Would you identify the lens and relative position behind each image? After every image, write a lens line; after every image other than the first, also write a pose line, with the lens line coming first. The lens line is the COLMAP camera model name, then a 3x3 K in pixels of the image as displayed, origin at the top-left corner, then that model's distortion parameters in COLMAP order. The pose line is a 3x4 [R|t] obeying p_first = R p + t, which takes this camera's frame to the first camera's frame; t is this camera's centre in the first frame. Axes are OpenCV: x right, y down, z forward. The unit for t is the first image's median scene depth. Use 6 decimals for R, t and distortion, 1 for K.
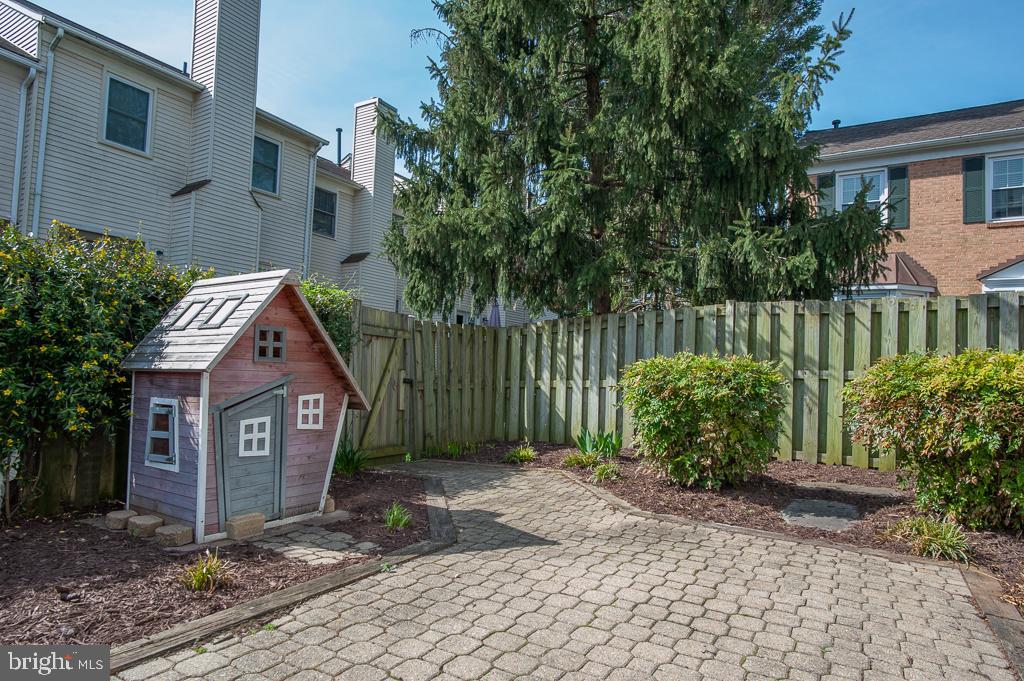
lens RADIAL K [[594.9, 0, 506.7], [0, 594.9, 351.6], [0, 0, 1]] dist [-0.027247, 0.012669]
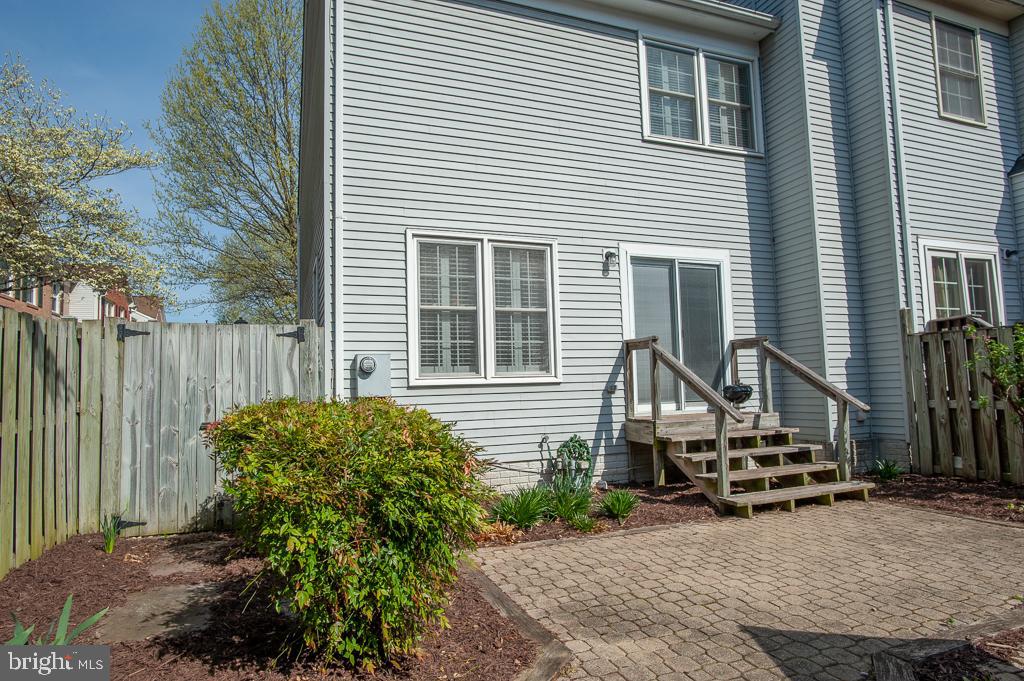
lens RADIAL K [[594.9, 0, 506.7], [0, 594.9, 351.6], [0, 0, 1]] dist [-0.027247, 0.012669]
pose [[-0.799235, 0.026602, 0.600430, -0.186708], [-0.024728, 0.996719, -0.077074, -0.013071], [-0.600510, -0.076448, -0.795954, 2.095482]]
